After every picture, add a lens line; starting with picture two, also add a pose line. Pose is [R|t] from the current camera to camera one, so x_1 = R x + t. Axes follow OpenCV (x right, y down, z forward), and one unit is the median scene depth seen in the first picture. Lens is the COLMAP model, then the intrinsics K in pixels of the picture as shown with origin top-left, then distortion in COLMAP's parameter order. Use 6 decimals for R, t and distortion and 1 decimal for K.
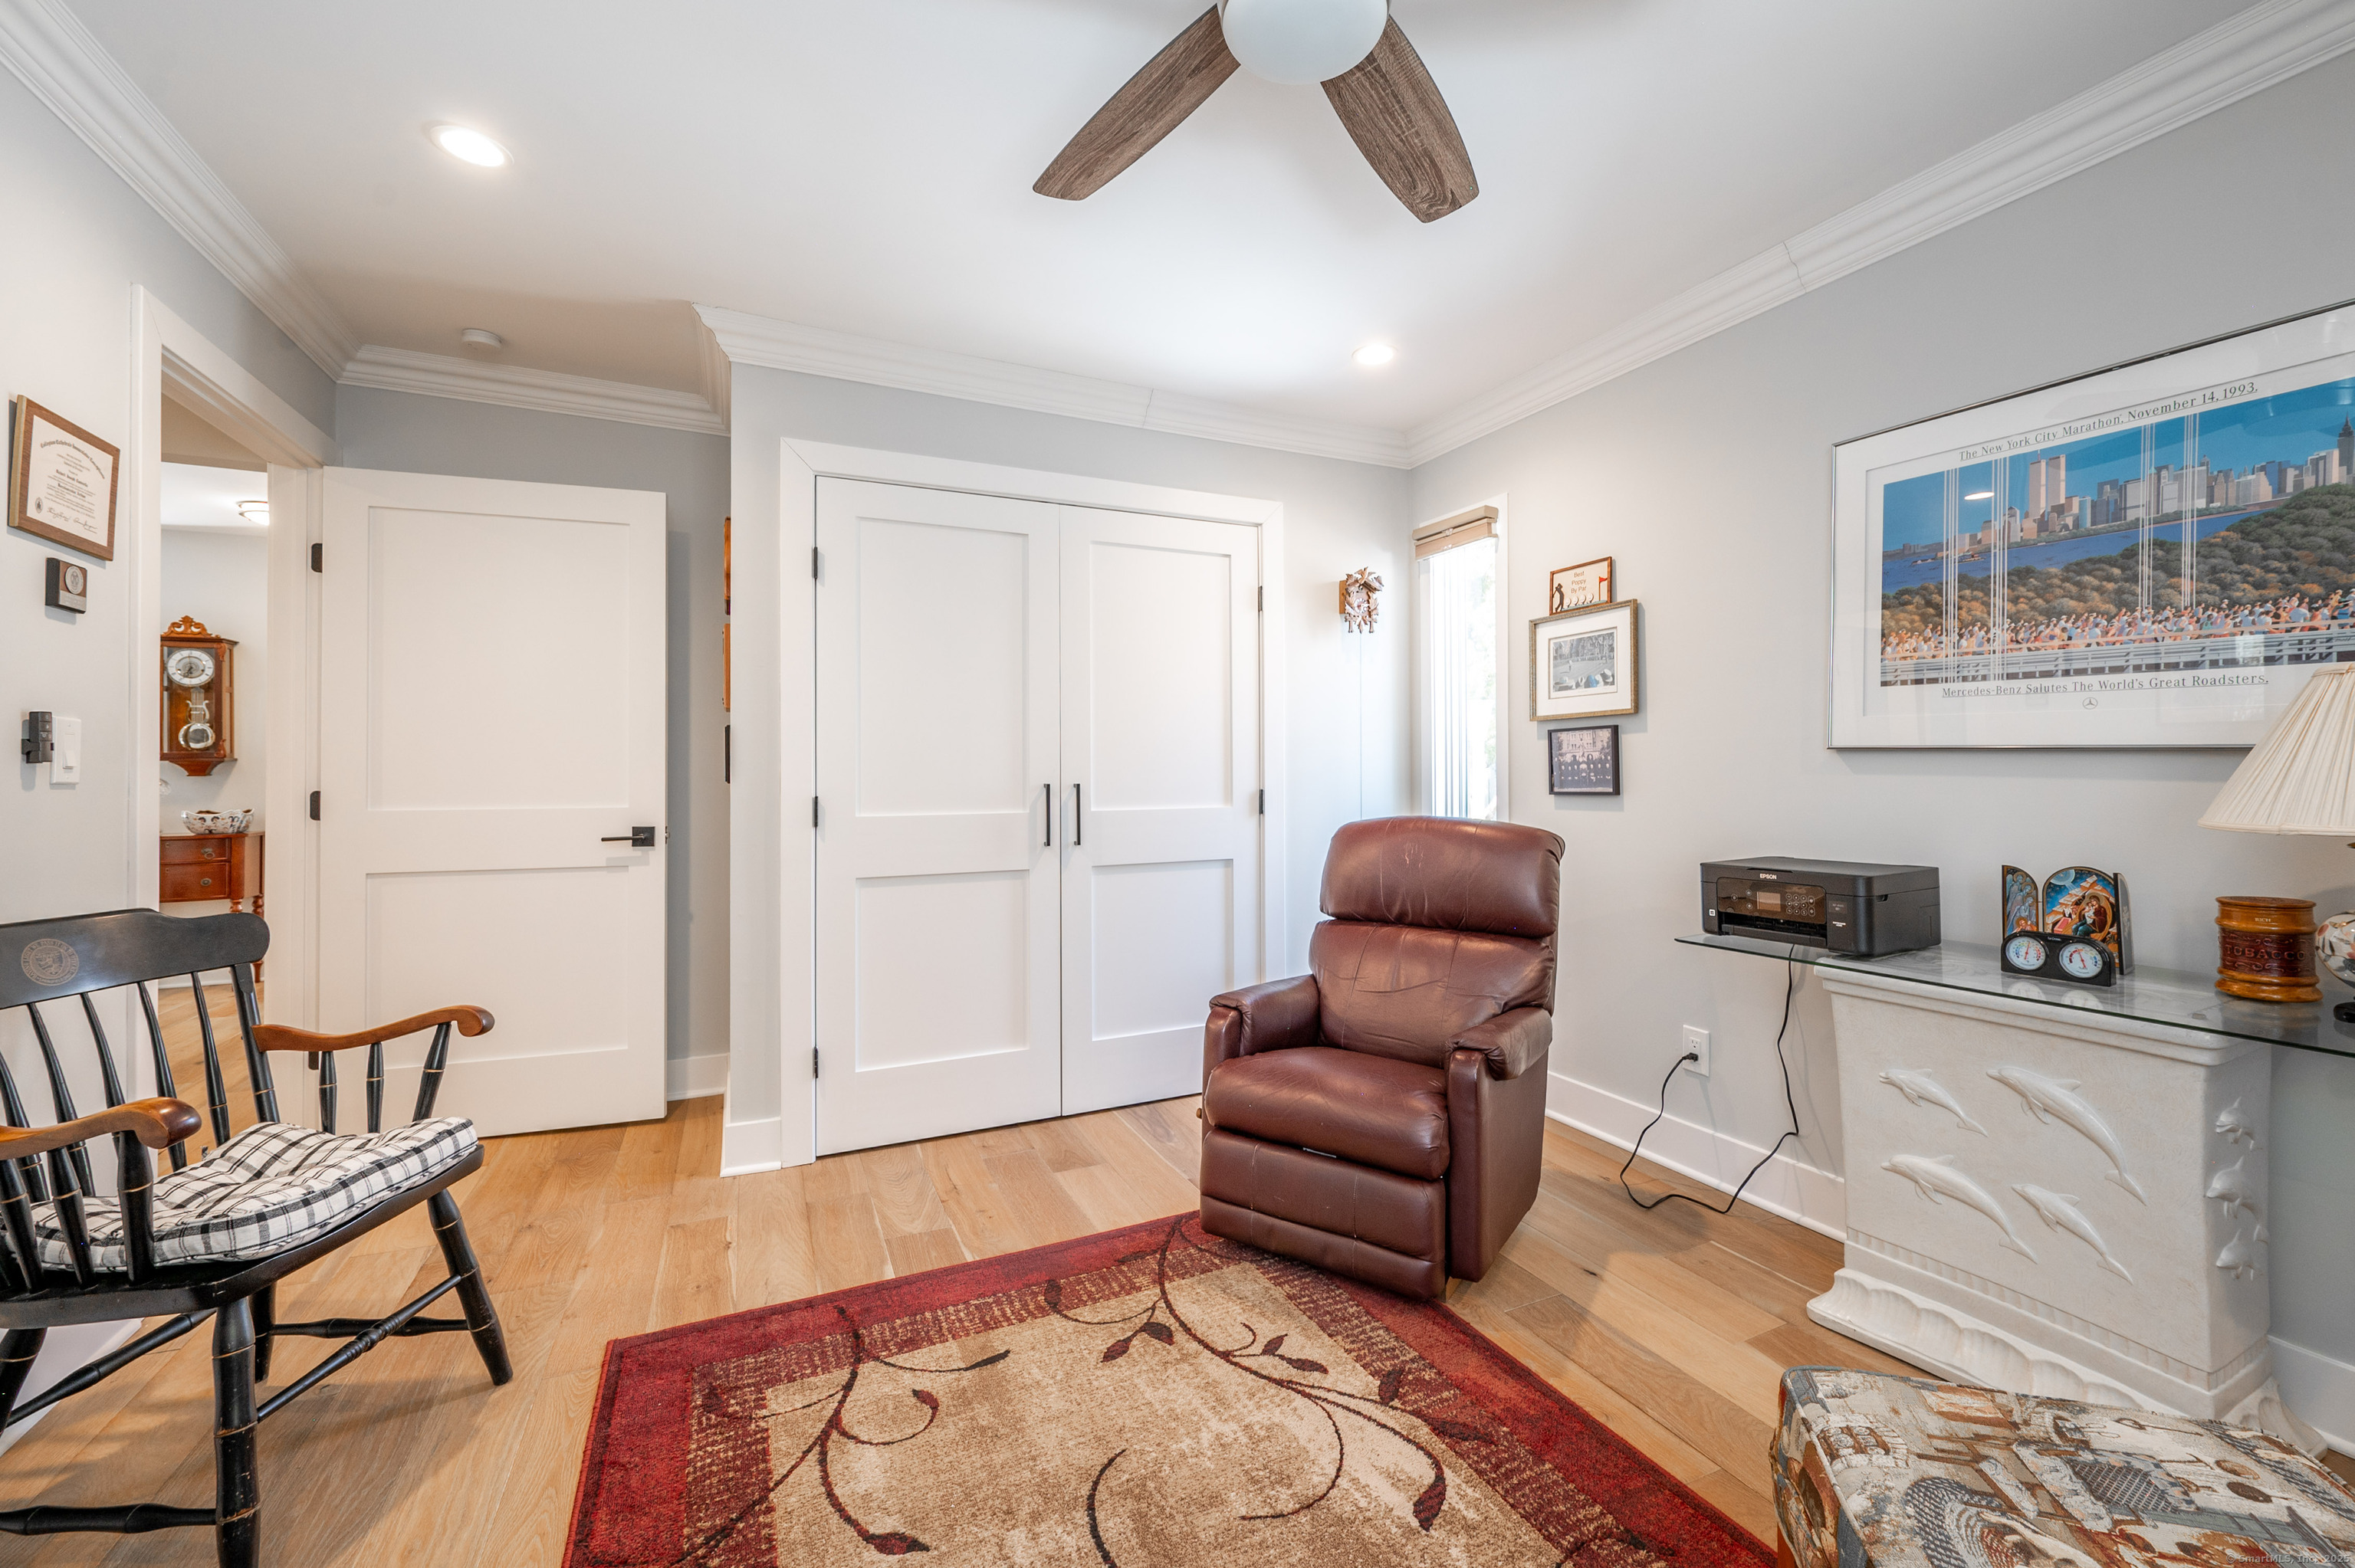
lens RADIAL K [[957.8, 0, 1182.0], [0, 957.8, 769.7], [0, 0, 1]] dist [-0.002568, -0.000737]
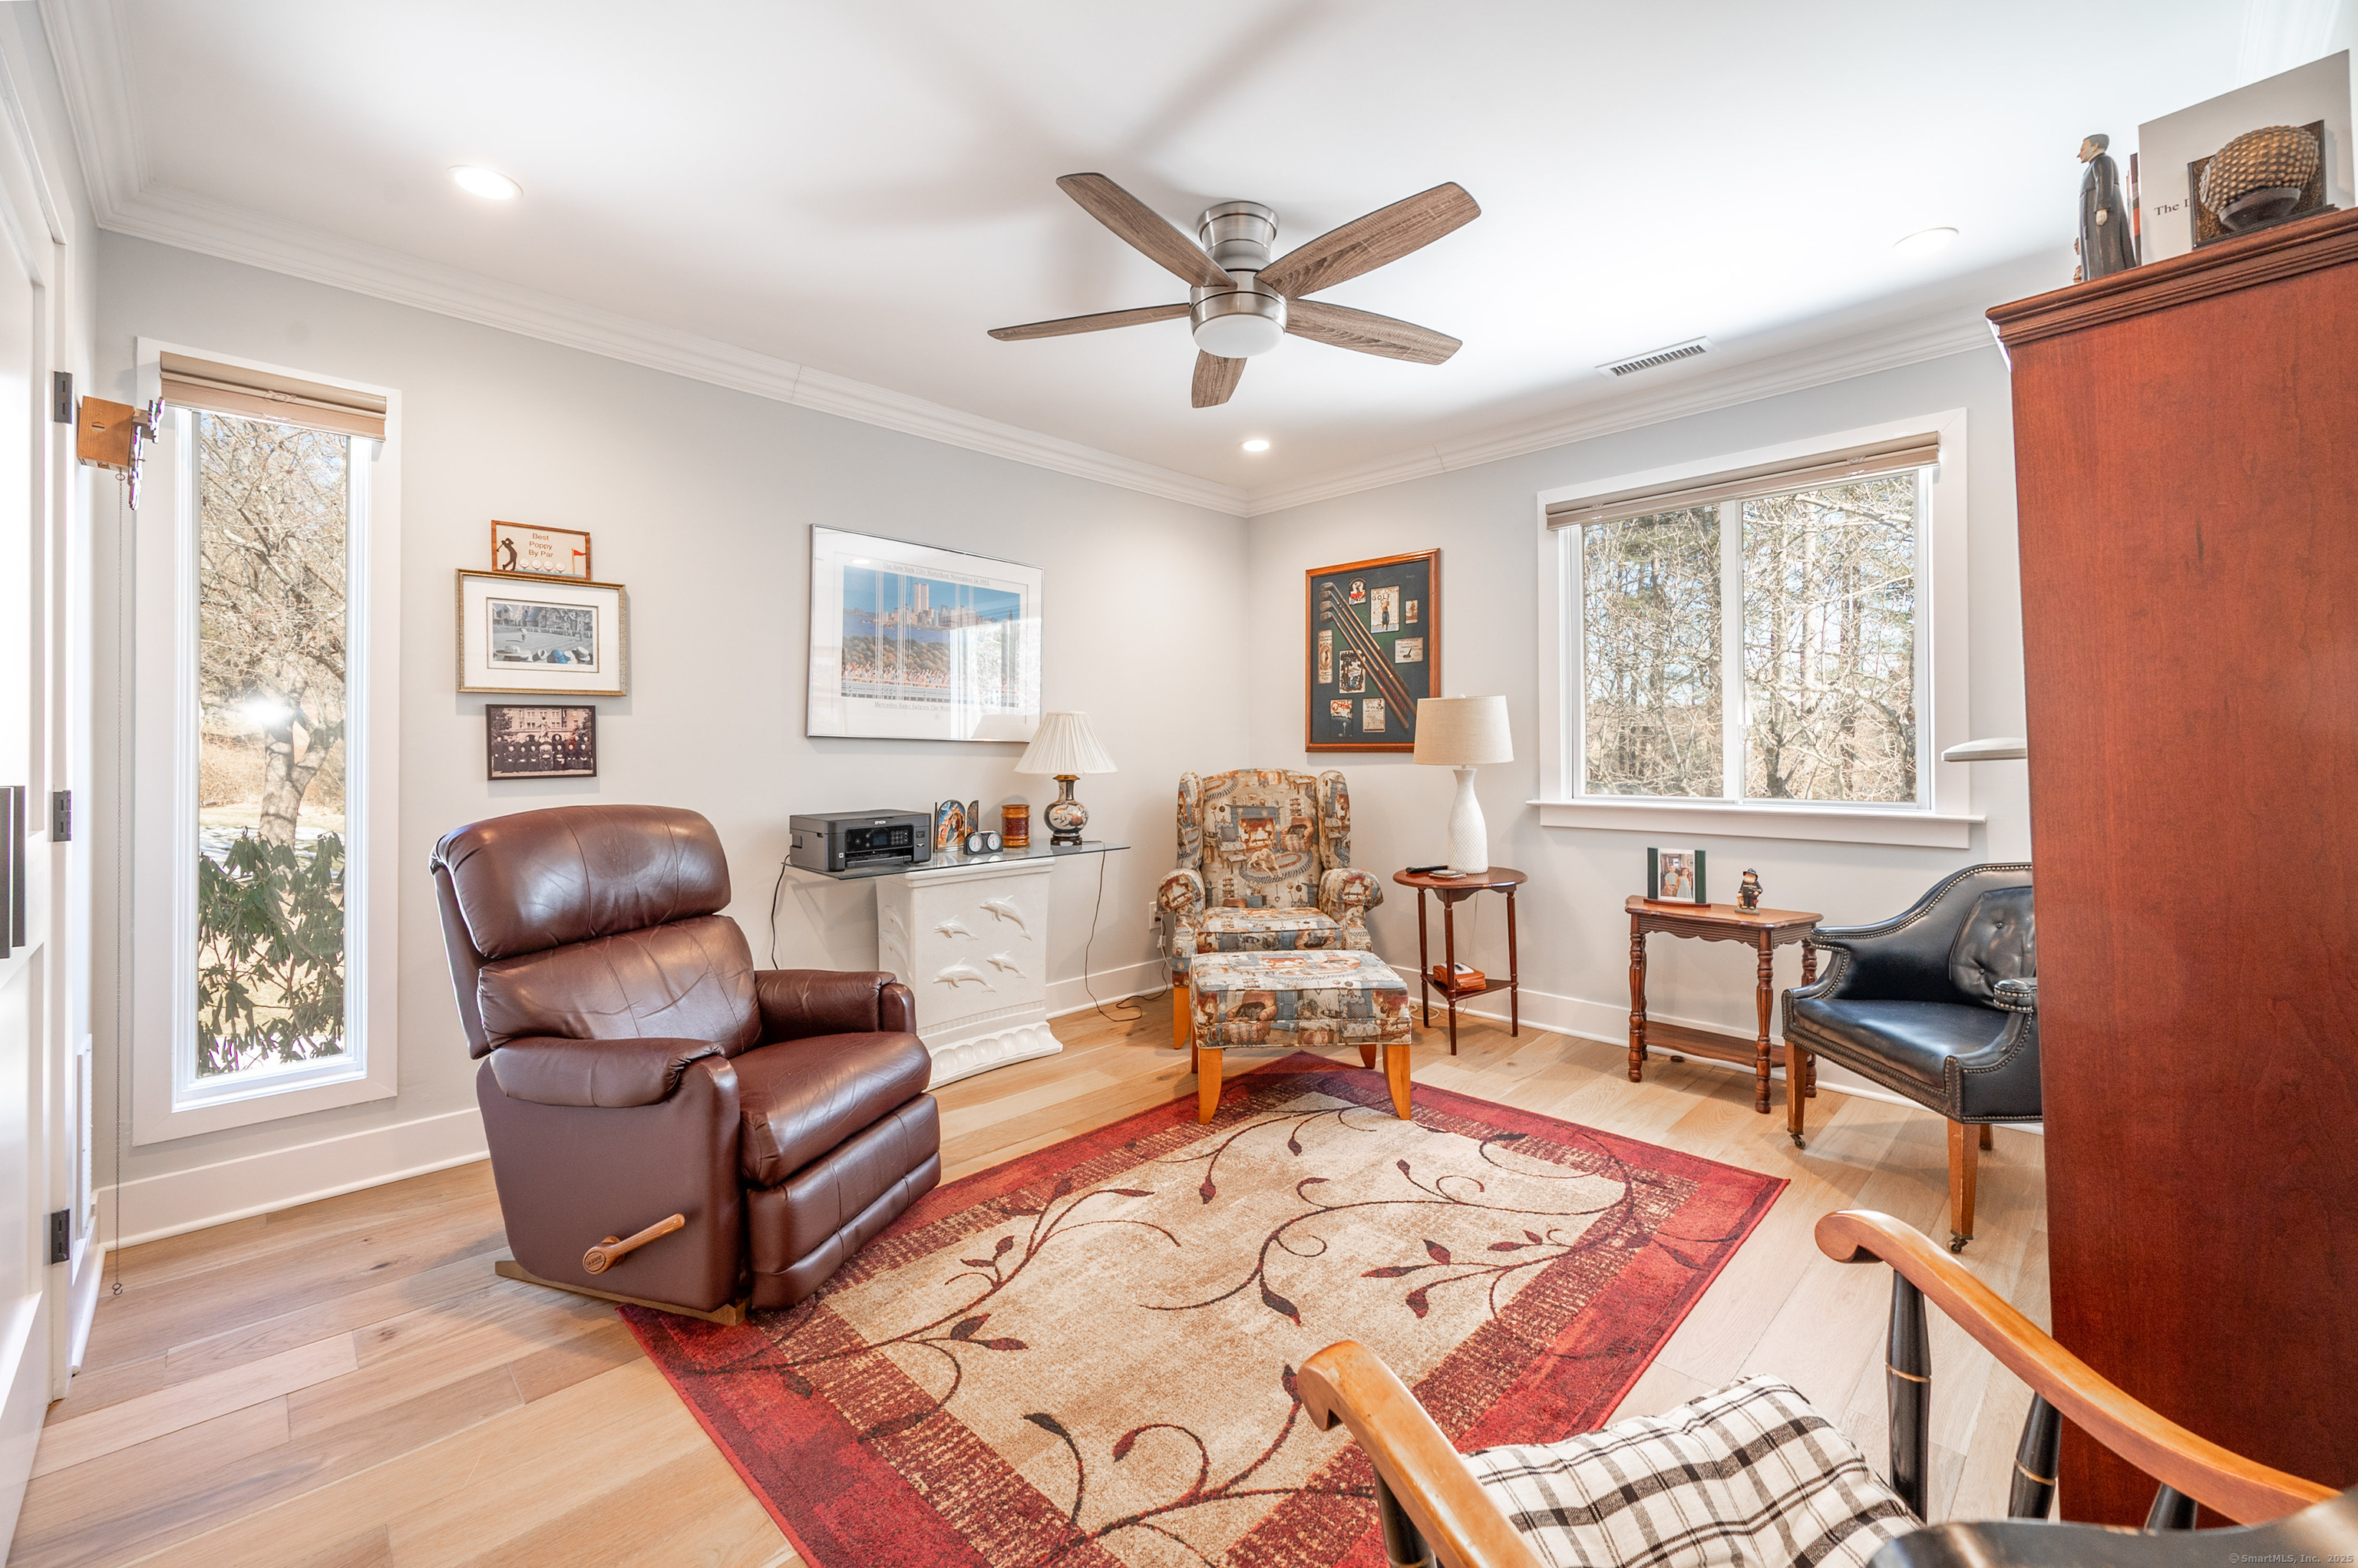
lens RADIAL K [[980.9, 0, 1200.5], [0, 980.9, 748.7], [0, 0, 1]] dist [0.002000, -0.000722]
pose [[-0.356302, 0.005149, 0.934357, -1.028464], [0.003253, 0.999986, -0.004270, 0.005598], [-0.934365, 0.001517, -0.356313, 1.119639]]
